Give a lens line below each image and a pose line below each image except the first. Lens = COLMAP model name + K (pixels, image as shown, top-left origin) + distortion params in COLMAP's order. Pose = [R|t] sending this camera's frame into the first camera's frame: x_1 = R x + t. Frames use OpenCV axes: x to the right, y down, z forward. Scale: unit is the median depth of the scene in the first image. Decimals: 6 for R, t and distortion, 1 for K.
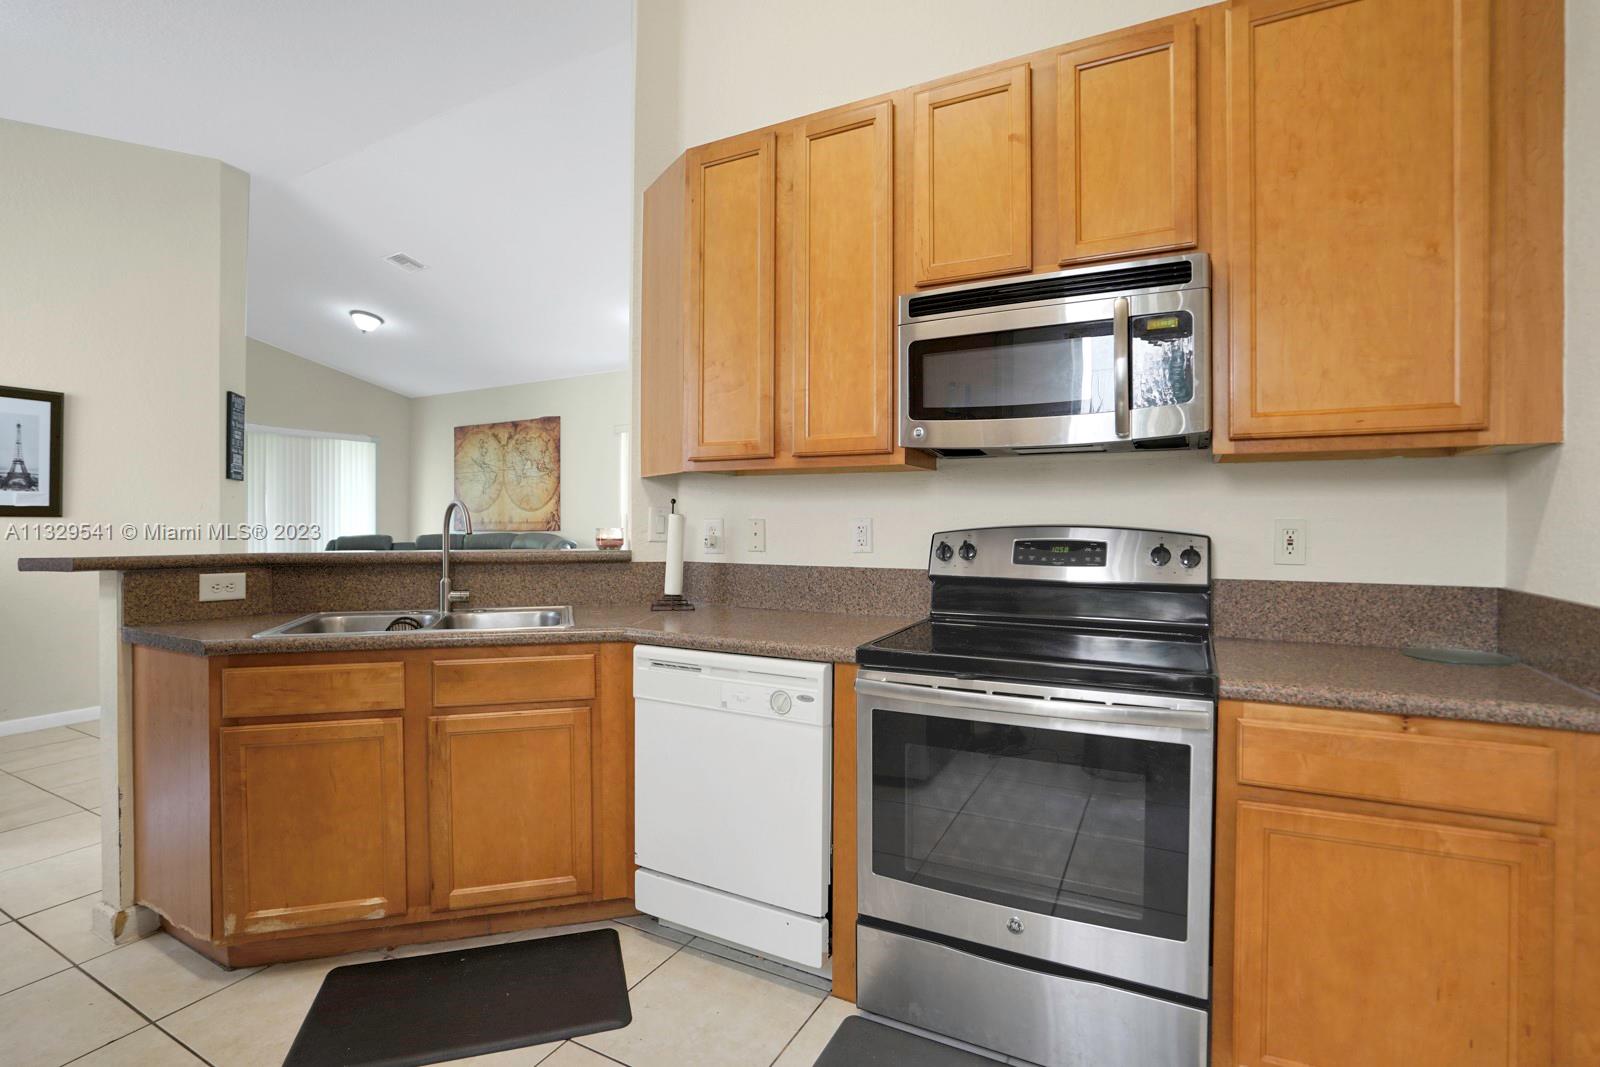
lens RADIAL K [[756.0, 0, 771.9], [0, 756.0, 526.8], [0, 0, 1]] dist [-0.019810, 0.000087]
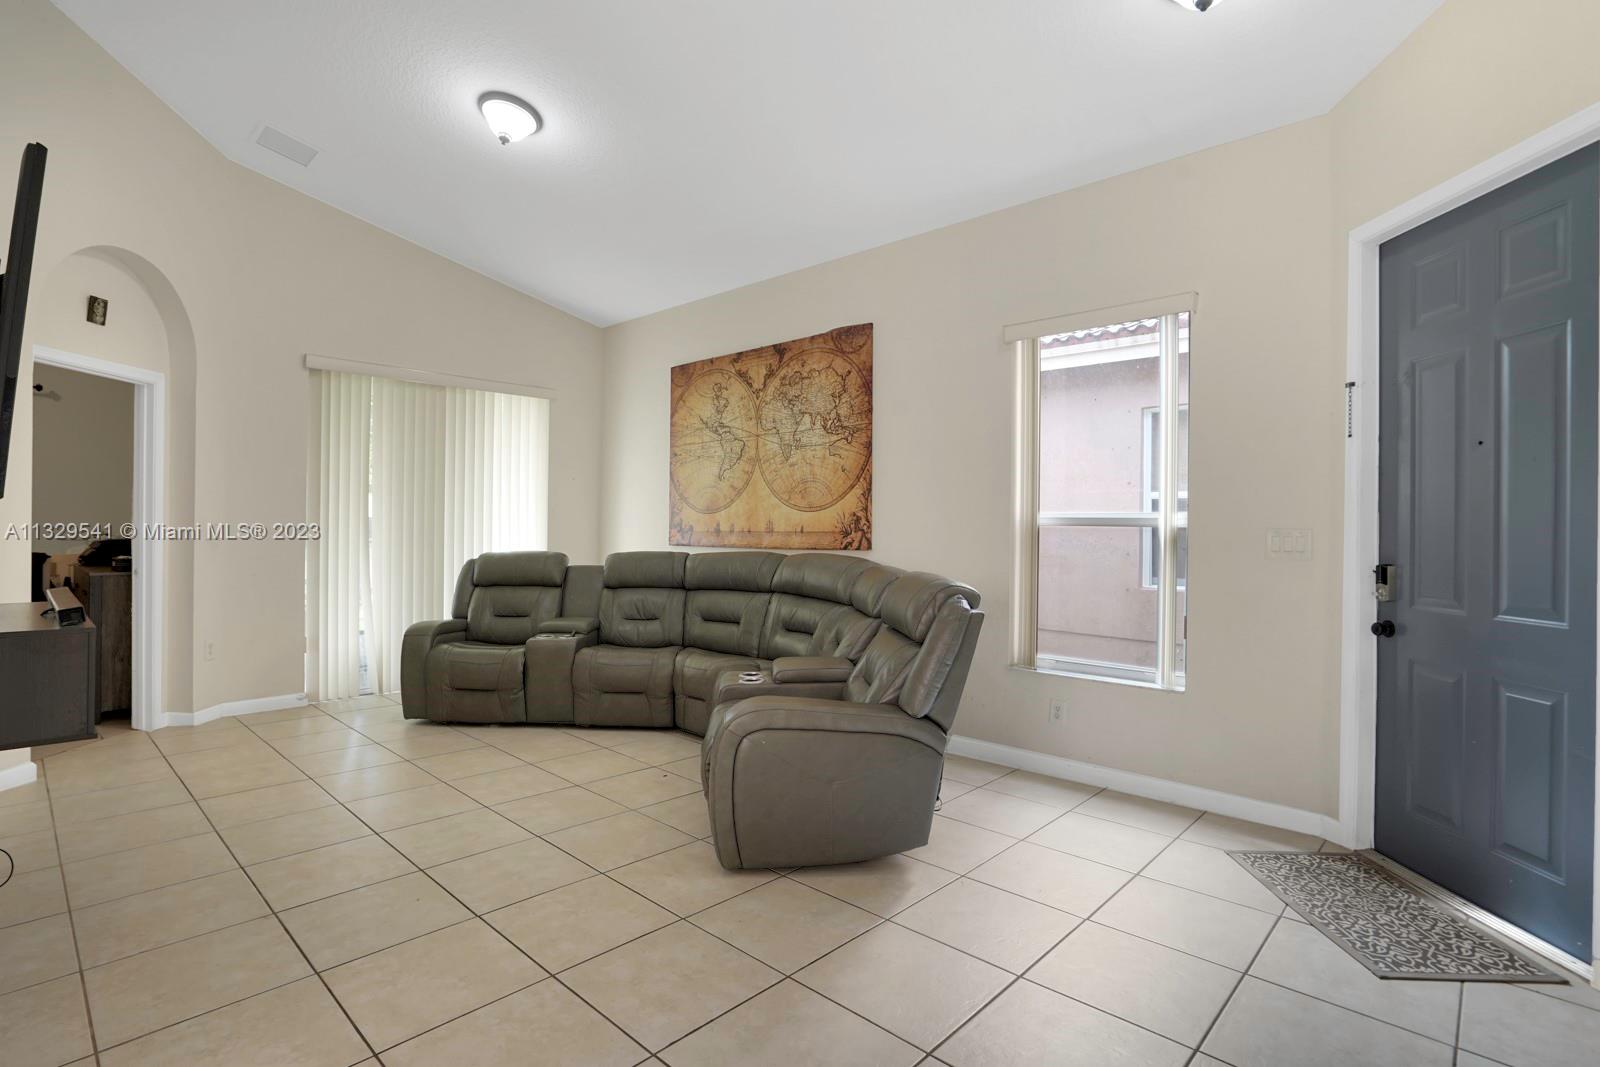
lens RADIAL K [[784.0, 0, 800.0], [0, 784.0, 533.5], [0, 0, 1]] dist [-0.025755, 0.006898]
pose [[0.975524, 0.010795, -0.219630, -0.203469], [-0.010203, 0.999941, 0.003828, -0.007079], [0.219658, -0.001494, 0.975576, 0.460777]]
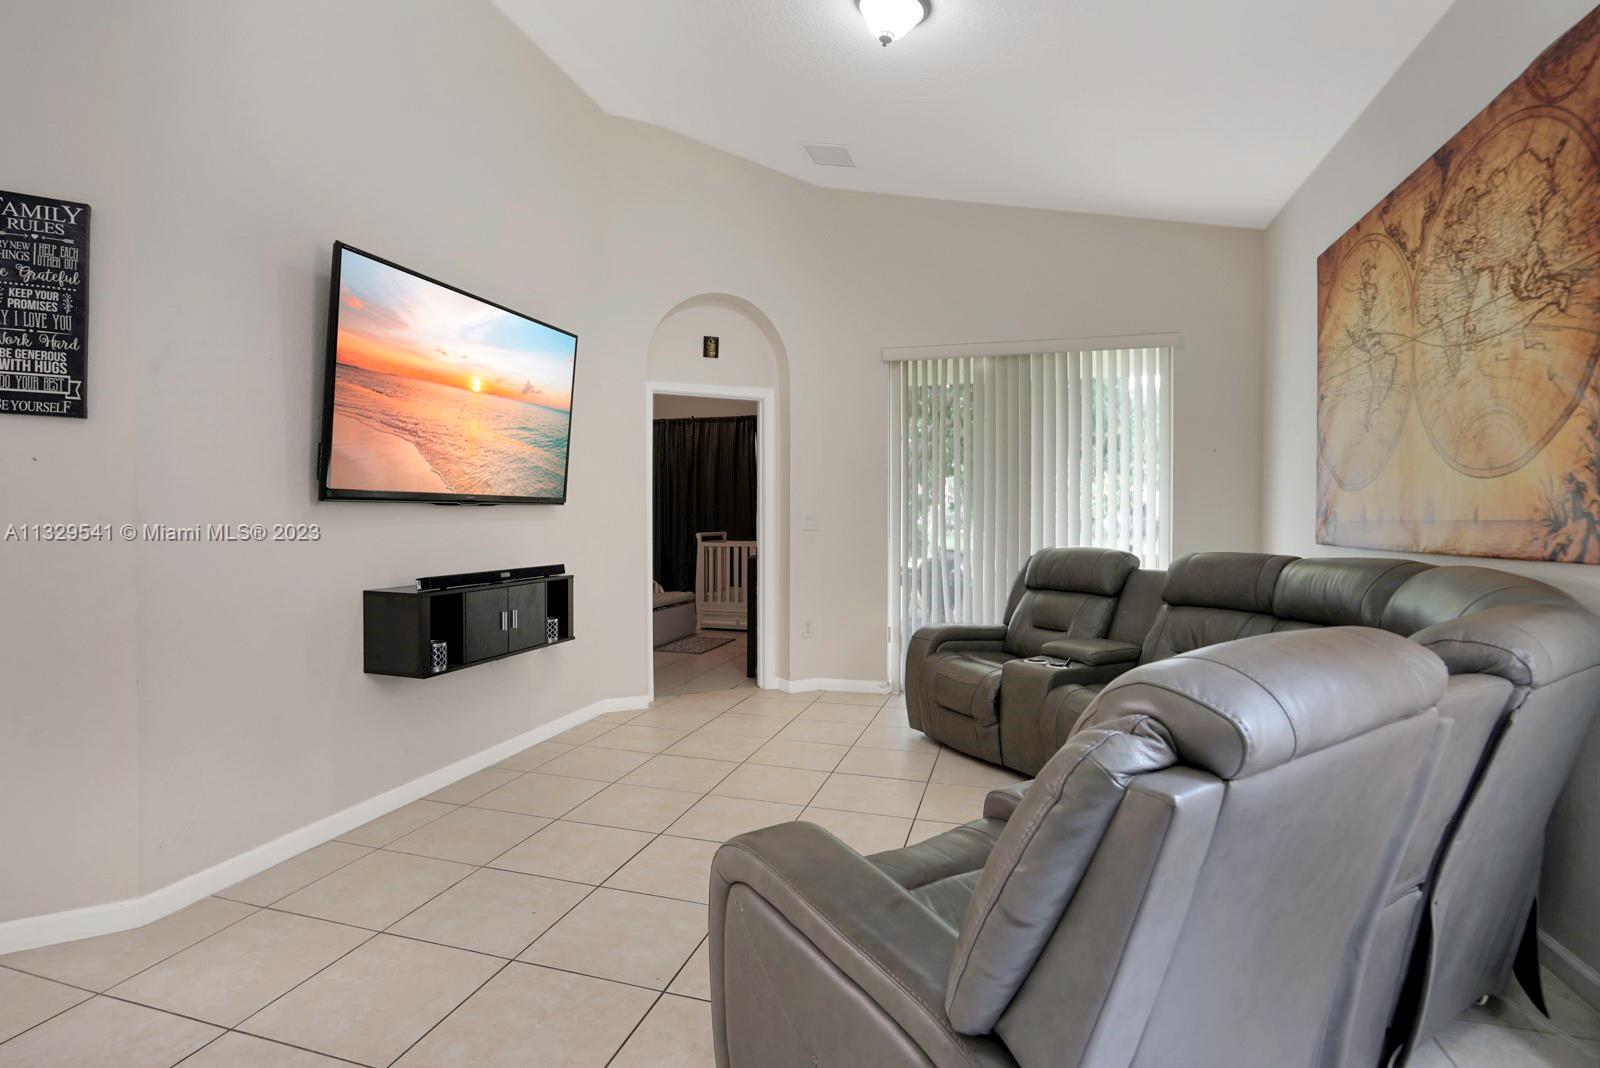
lens RADIAL K [[784.0, 0, 800.0], [0, 784.0, 534.0], [0, 0, 1]] dist [-0.025755, 0.006898]
pose [[0.272175, 0.020537, -0.962029, -0.136820], [-0.001031, 0.999778, 0.021051, -0.007024], [0.962247, -0.004738, 0.272136, 0.705663]]
